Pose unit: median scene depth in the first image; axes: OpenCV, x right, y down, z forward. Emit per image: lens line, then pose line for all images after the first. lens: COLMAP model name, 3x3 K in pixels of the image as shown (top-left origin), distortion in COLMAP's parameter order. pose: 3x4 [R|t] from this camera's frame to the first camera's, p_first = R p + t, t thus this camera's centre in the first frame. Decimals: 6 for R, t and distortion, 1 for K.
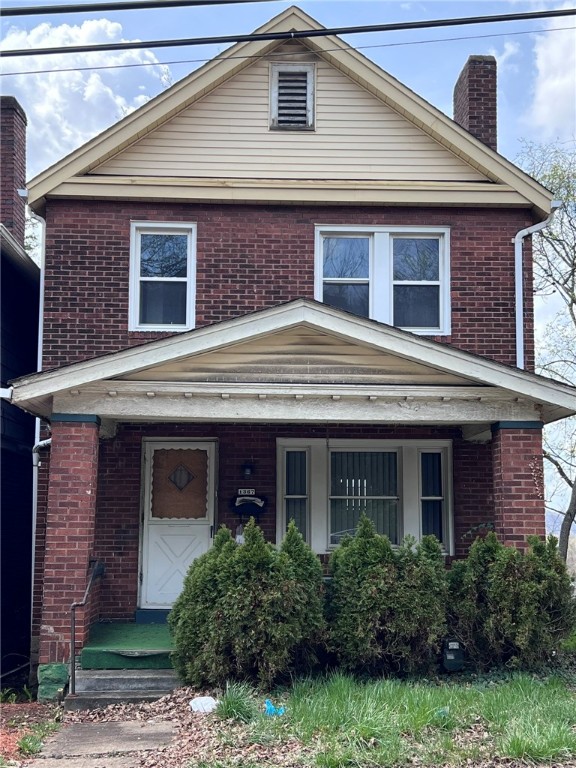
lens RADIAL K [[1046.5, 0, 288.0], [0, 1046.5, 384.7], [0, 0, 1]] dist [0.166614, 0.000000]
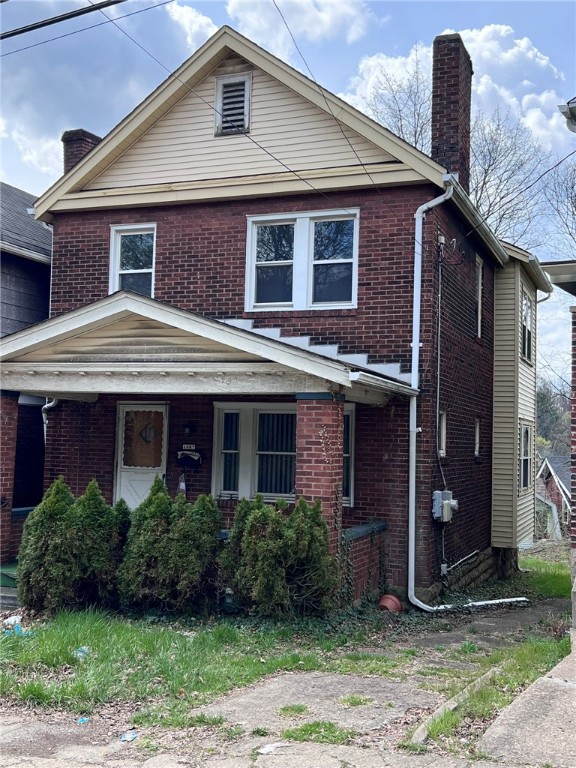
lens RADIAL K [[874.8, 0, 288.6], [0, 874.8, 381.2], [0, 0, 1]] dist [0.119832, 0.000000]
pose [[0.916288, -0.008889, -0.400422, 0.455224], [0.032033, 0.998178, 0.051142, -0.019860], [0.399237, -0.059688, 0.914903, 0.129596]]
